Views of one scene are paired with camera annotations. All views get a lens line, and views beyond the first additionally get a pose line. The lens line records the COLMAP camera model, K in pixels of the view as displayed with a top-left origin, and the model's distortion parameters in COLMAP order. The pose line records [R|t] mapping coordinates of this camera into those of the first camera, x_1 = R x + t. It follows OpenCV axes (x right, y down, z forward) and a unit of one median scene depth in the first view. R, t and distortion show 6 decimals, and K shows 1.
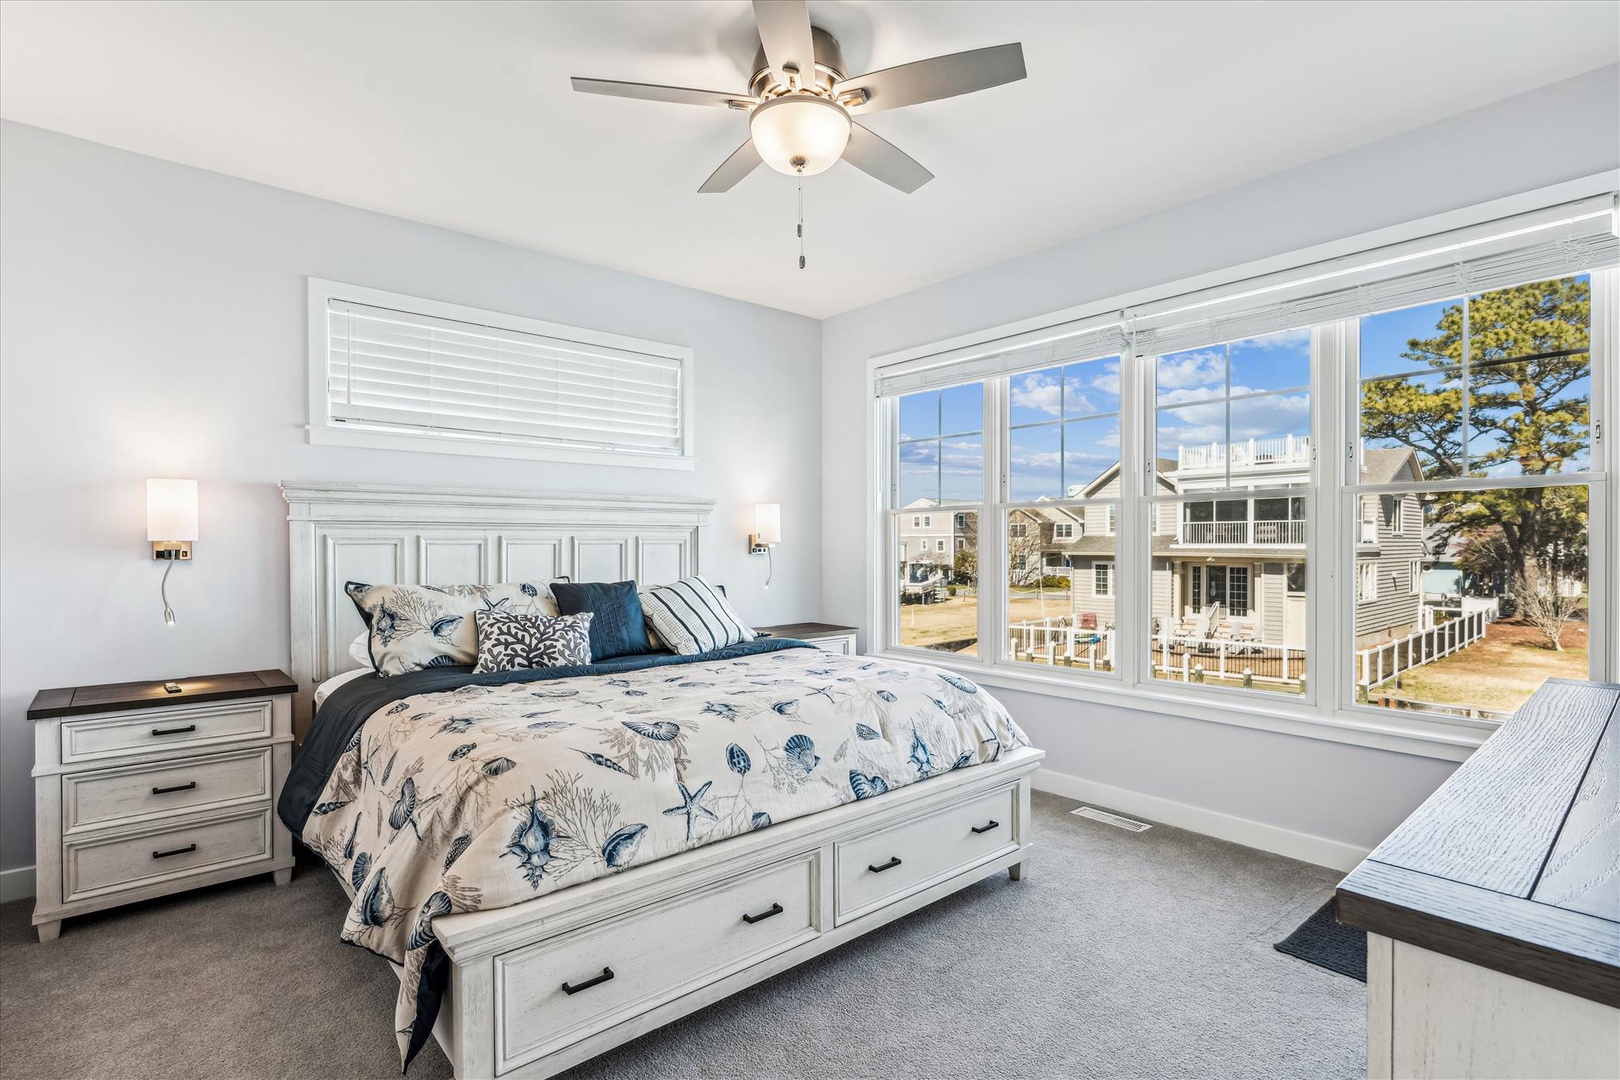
lens RADIAL K [[780.0, 0, 808.3], [0, 780.0, 557.0], [0, 0, 1]] dist [-0.003721, 0.000869]
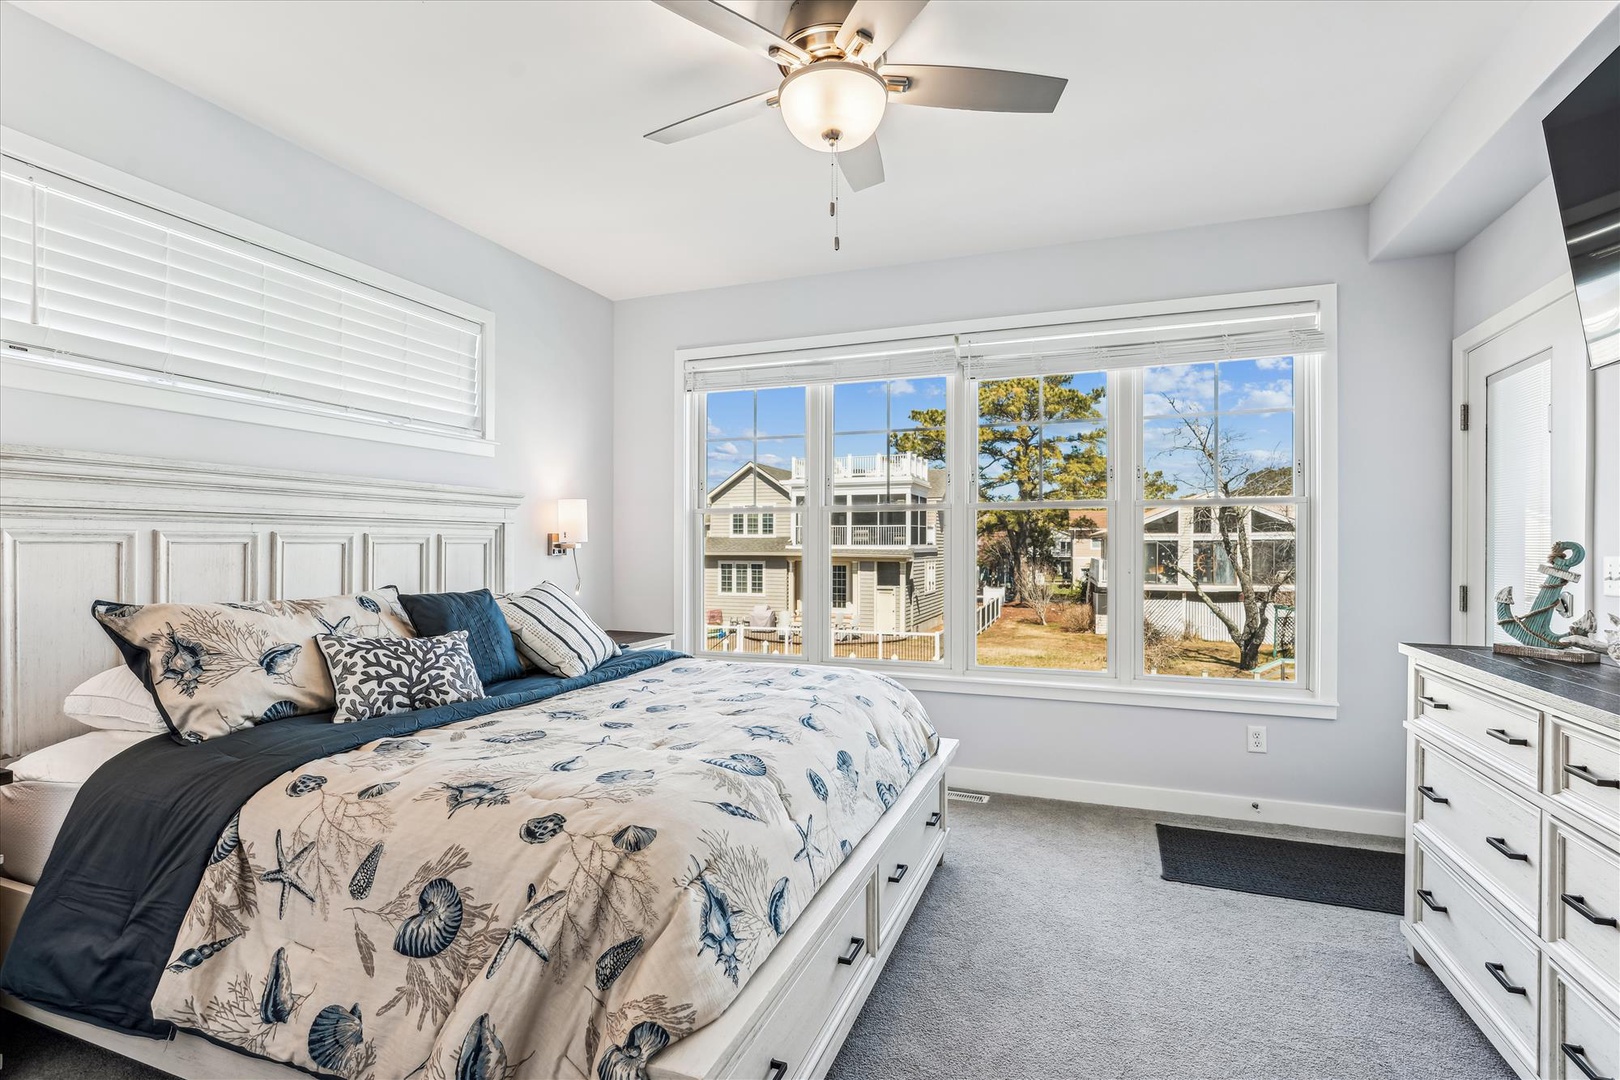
lens RADIAL K [[772.1, 0, 805.5], [0, 772.1, 553.1], [0, 0, 1]] dist [-0.001077, 0.000502]
pose [[0.882834, -0.001328, 0.469684, -0.363012], [0.003839, 0.999983, -0.004388, -0.002715], [-0.469670, 0.005677, 0.882824, 0.155383]]
